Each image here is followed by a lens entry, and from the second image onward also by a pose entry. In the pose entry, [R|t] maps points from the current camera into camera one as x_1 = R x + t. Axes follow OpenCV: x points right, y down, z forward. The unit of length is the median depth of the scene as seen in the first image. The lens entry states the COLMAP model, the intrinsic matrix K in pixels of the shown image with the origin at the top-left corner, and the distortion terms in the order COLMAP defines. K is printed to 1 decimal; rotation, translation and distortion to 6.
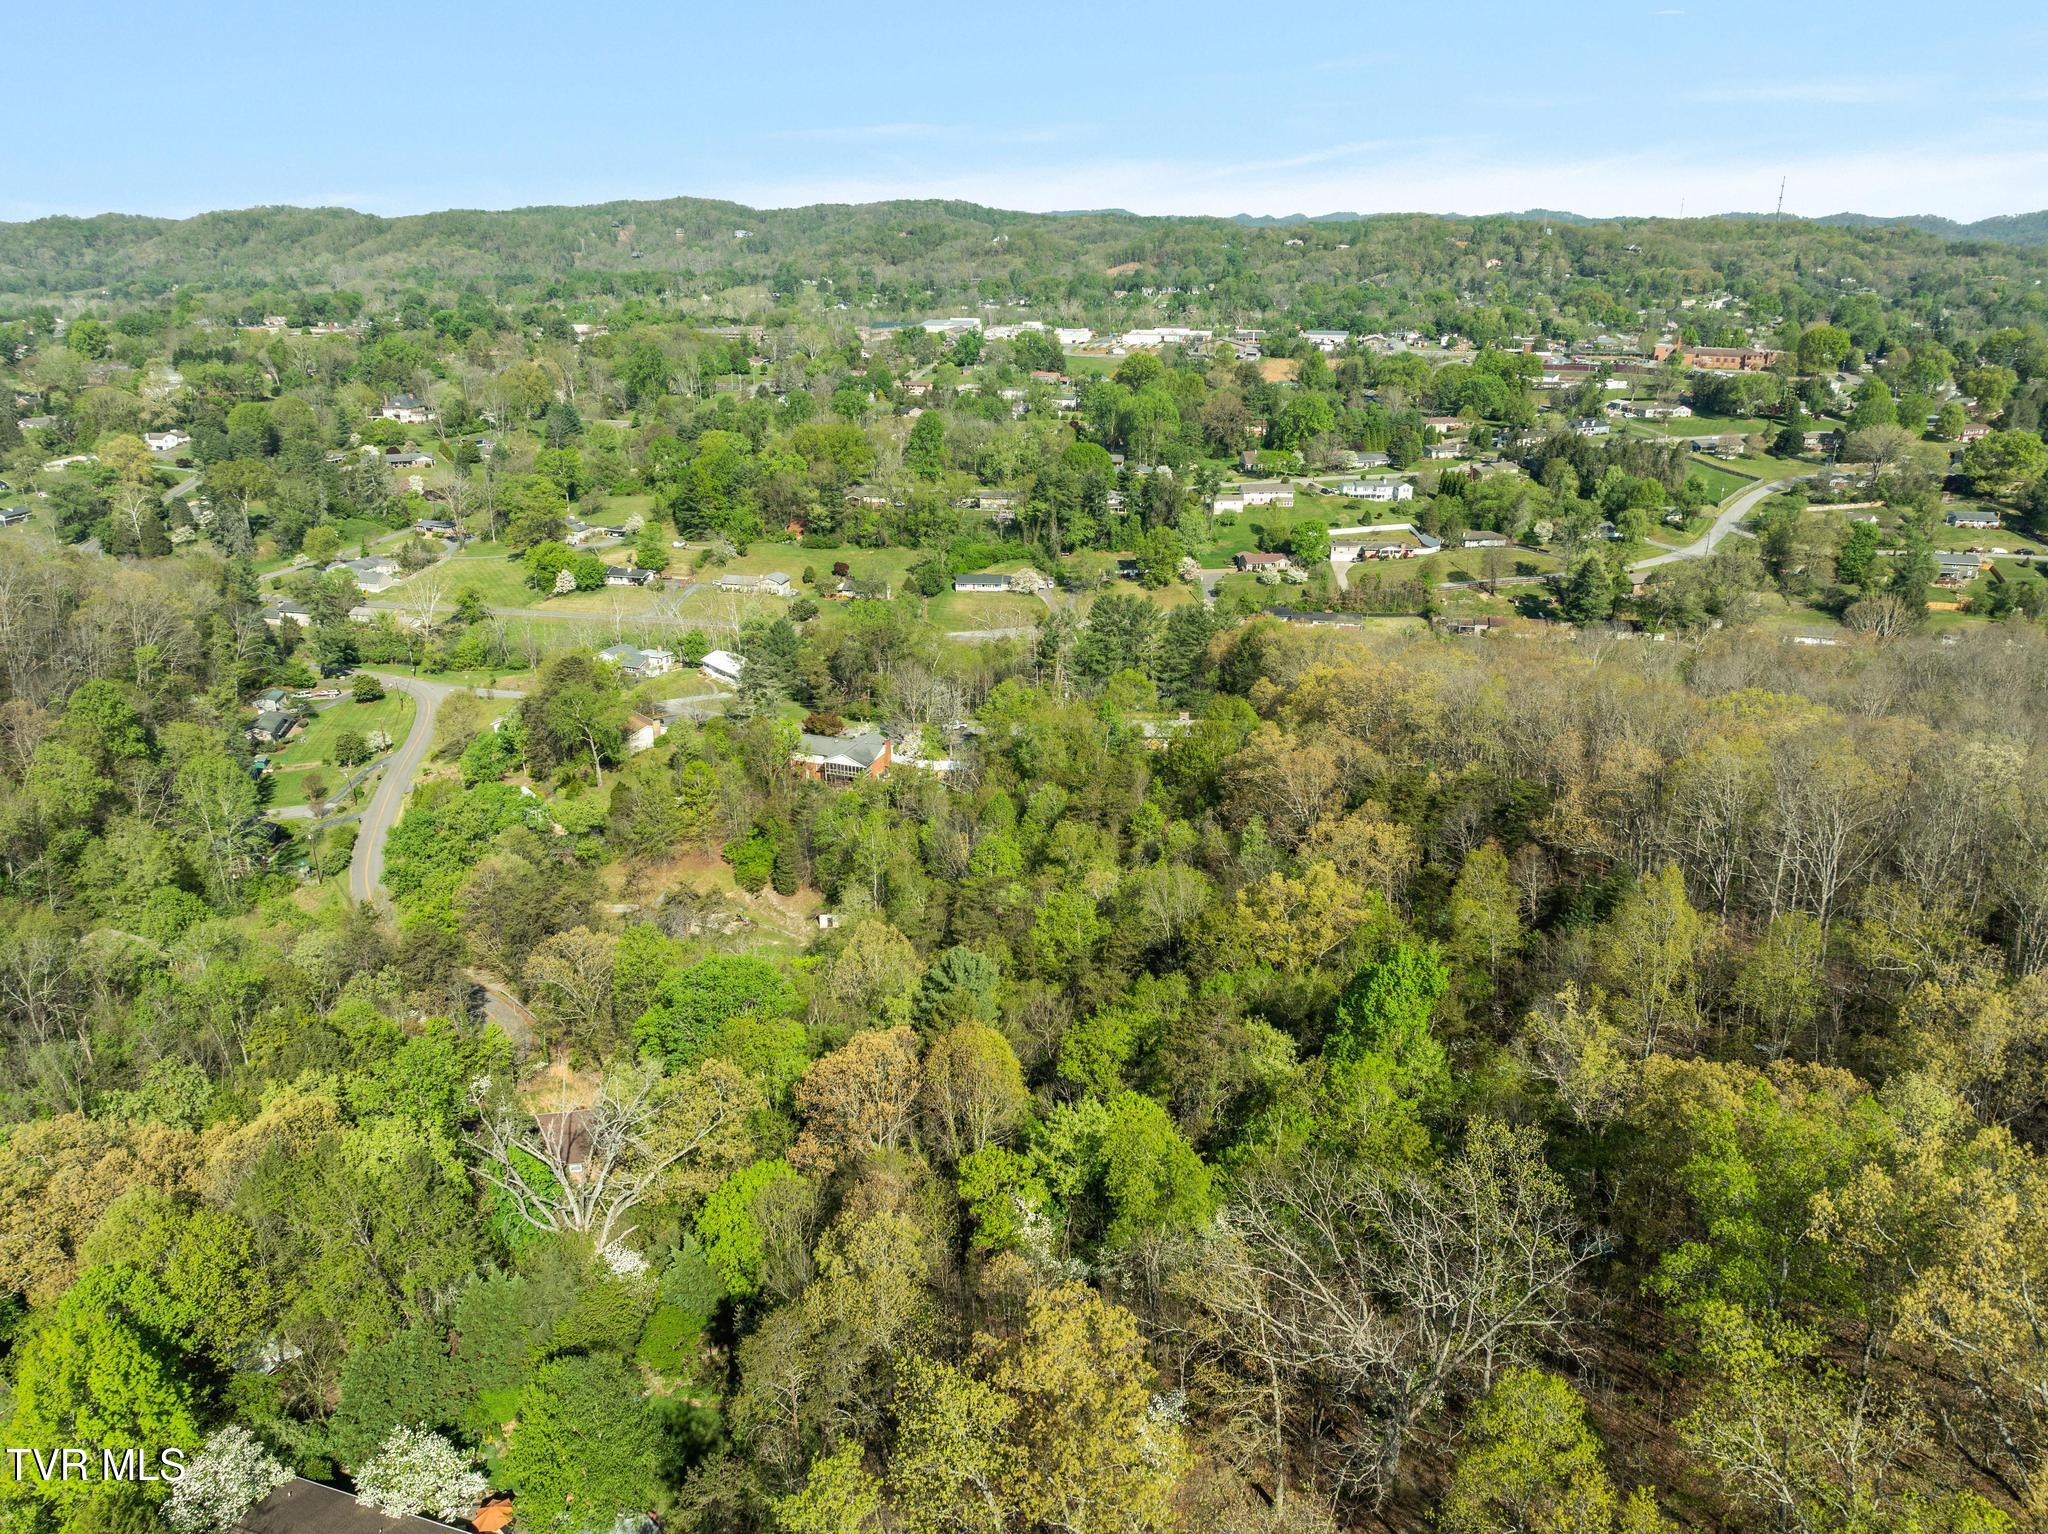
lens RADIAL K [[1447.9, 0, 1027.5], [0, 1447.9, 756.0], [0, 0, 1]] dist [-0.041131, 0.002879]
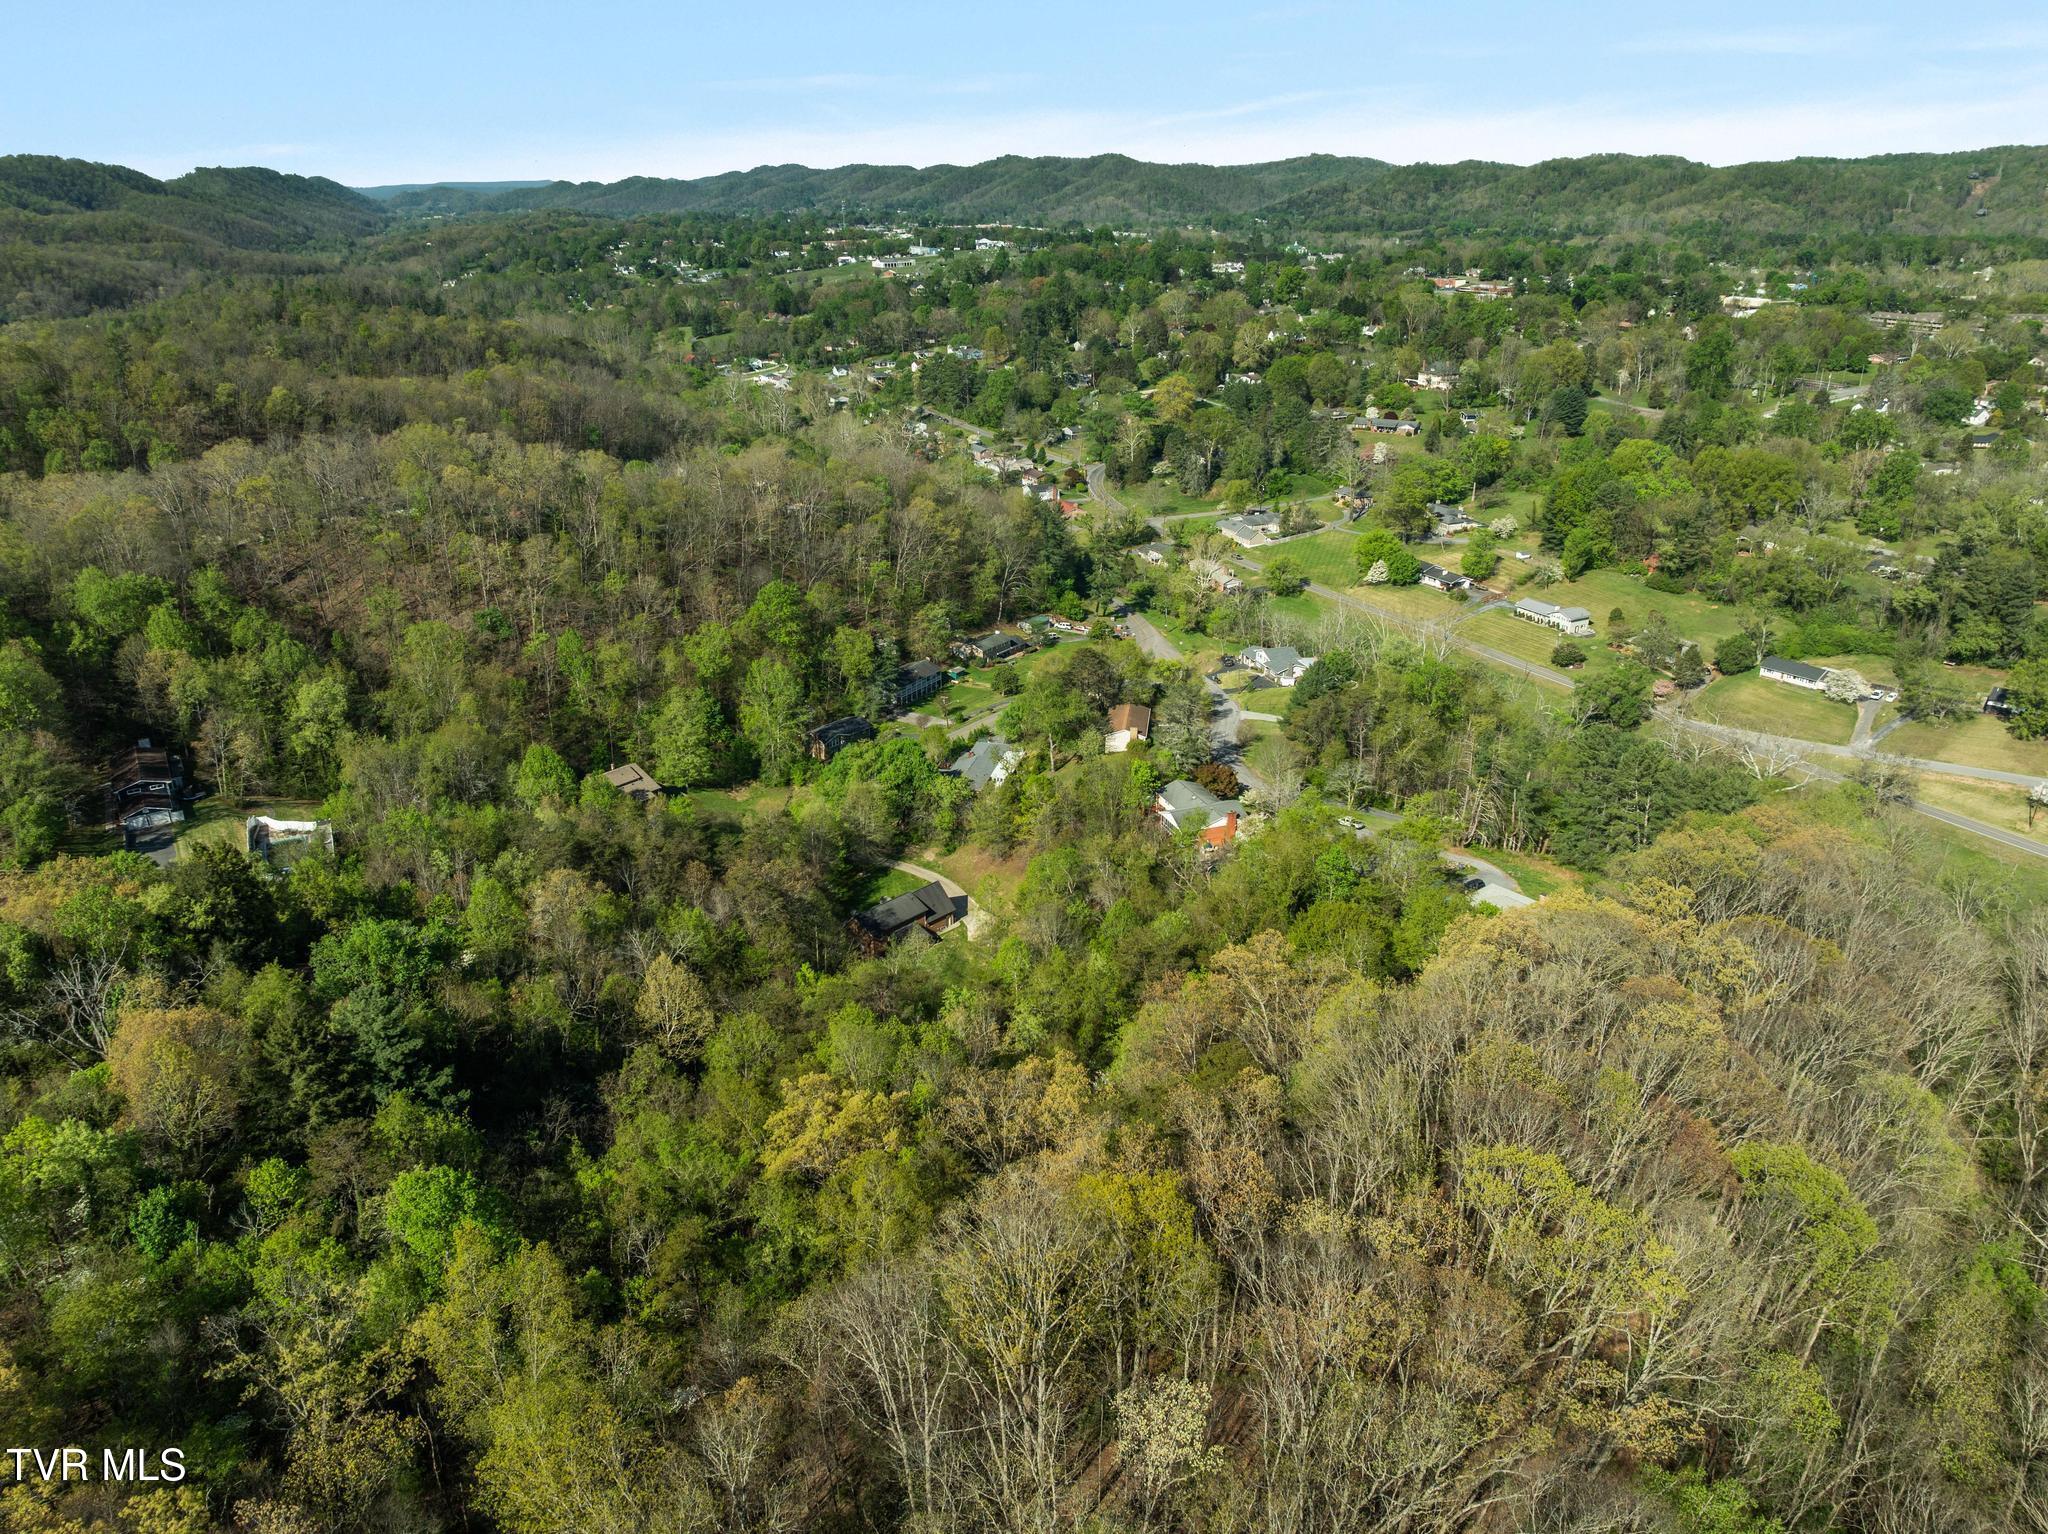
lens RADIAL K [[1430.7, 0, 1032.4], [0, 1430.7, 779.2], [0, 0, 1]] dist [-0.042113, 0.013139]
pose [[0.648938, 0.288730, -0.703928, 0.231165], [-0.250324, 0.954711, 0.160824, -0.073975], [0.718482, 0.071845, 0.691825, 0.139627]]
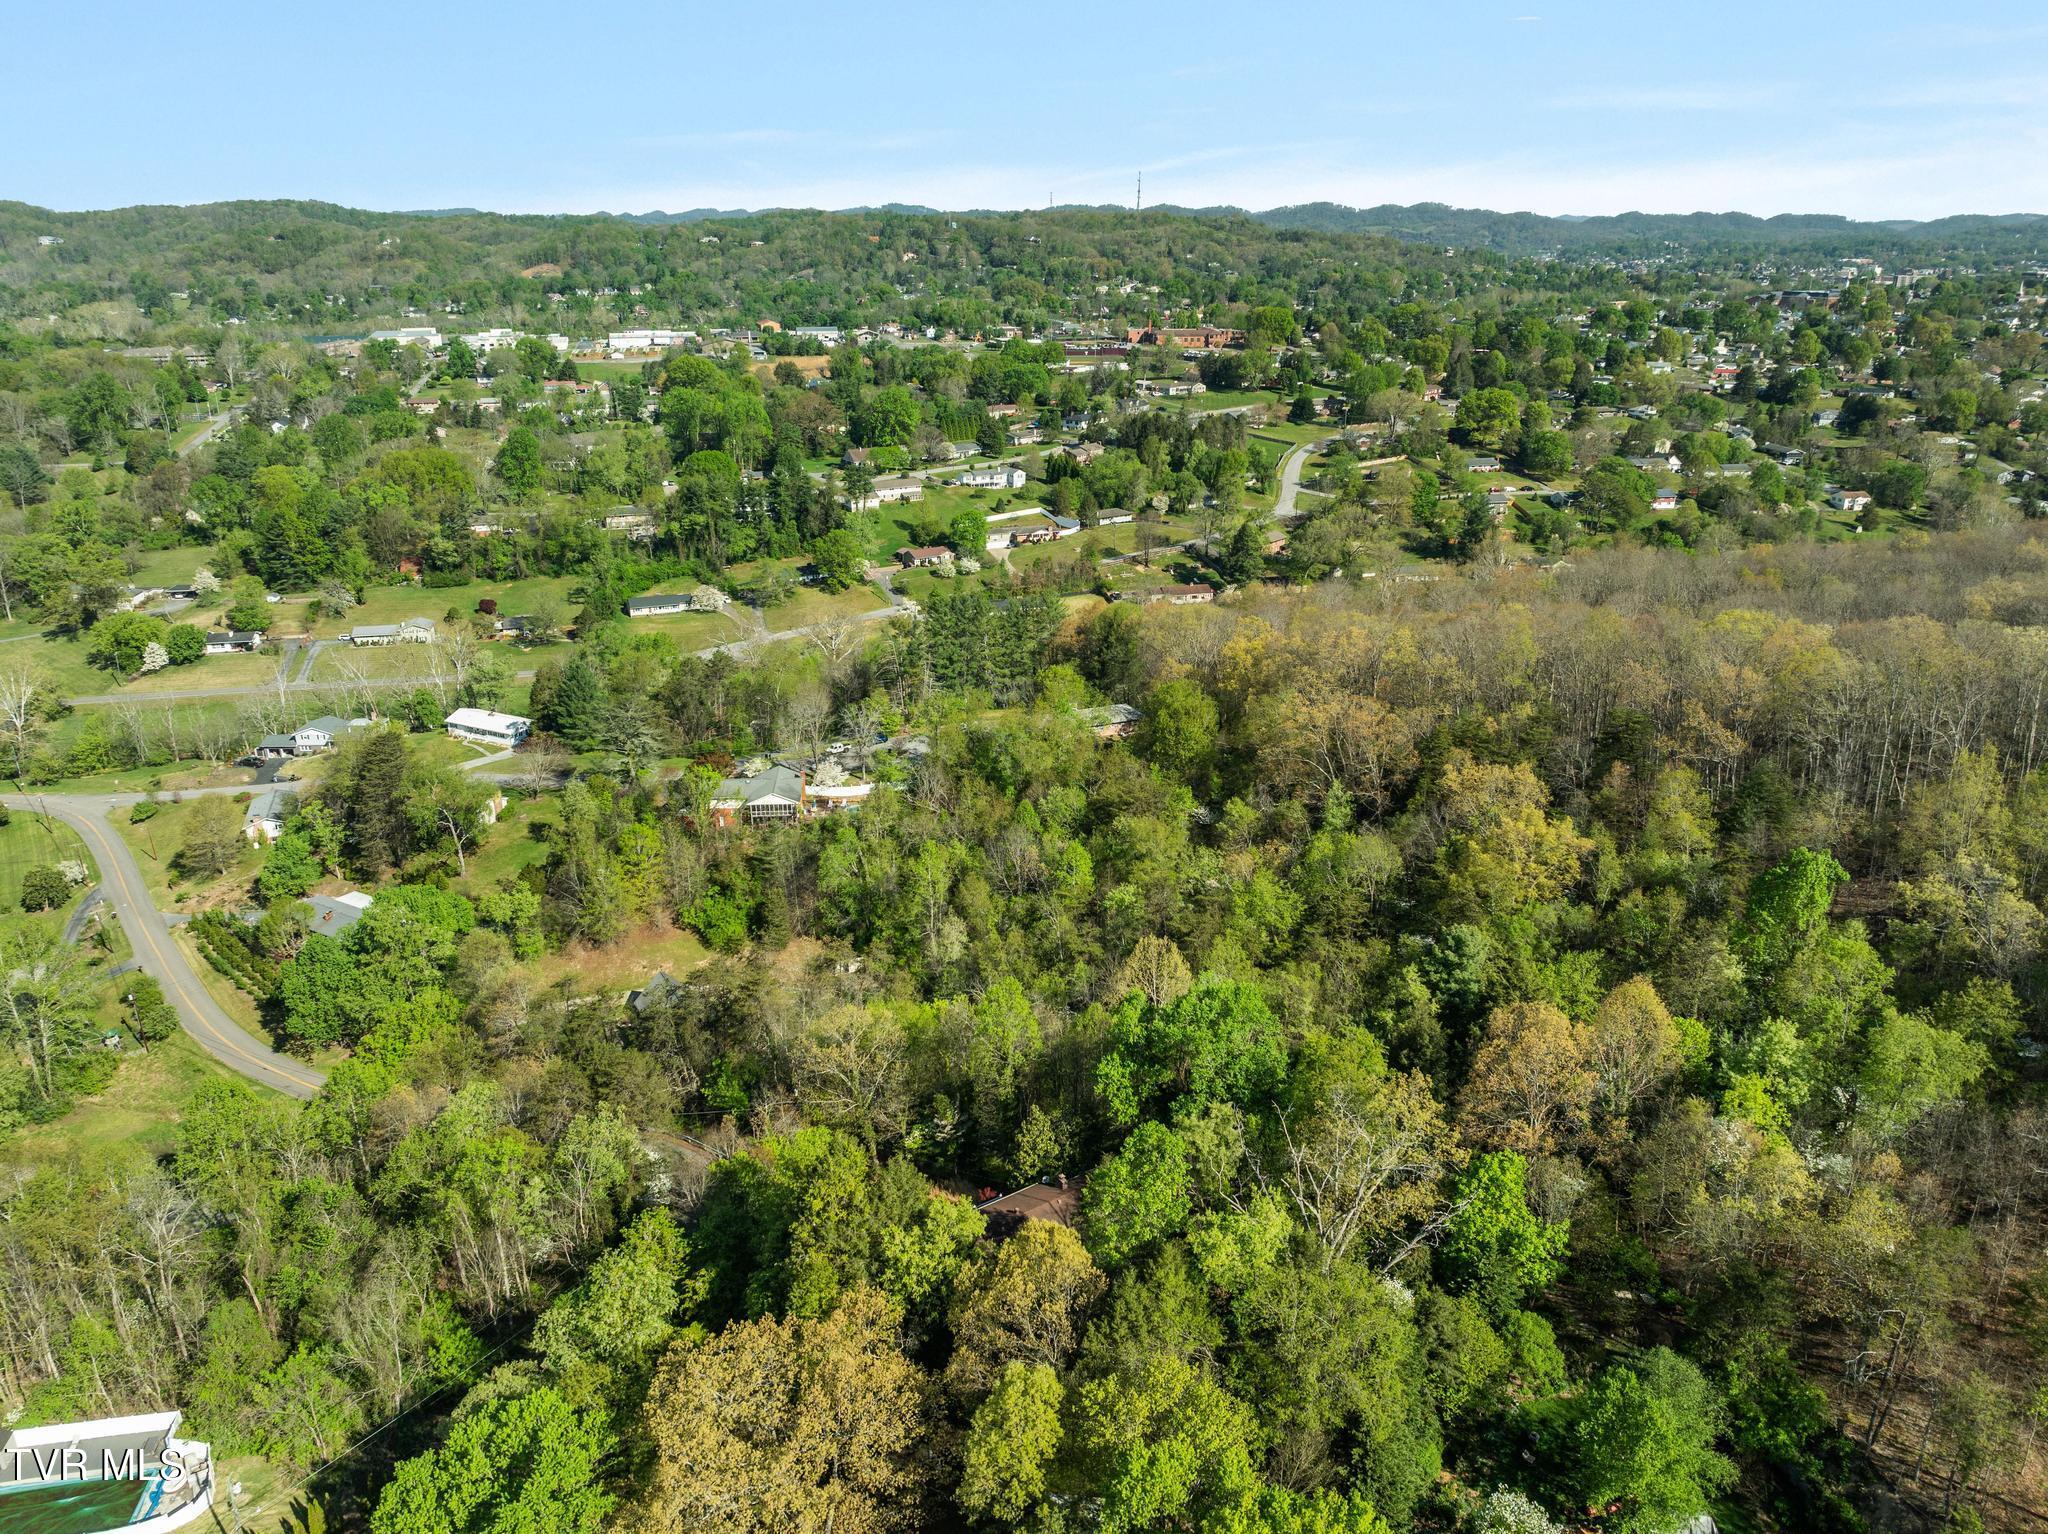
lens RADIAL K [[1447.9, 0, 1027.5], [0, 1447.9, 756.0], [0, 0, 1]] dist [-0.041131, 0.002879]
pose [[0.912624, -0.142833, 0.383036, -0.163598], [0.141960, 0.989396, 0.030708, -0.015052], [-0.383361, 0.026351, 0.923223, 0.036519]]
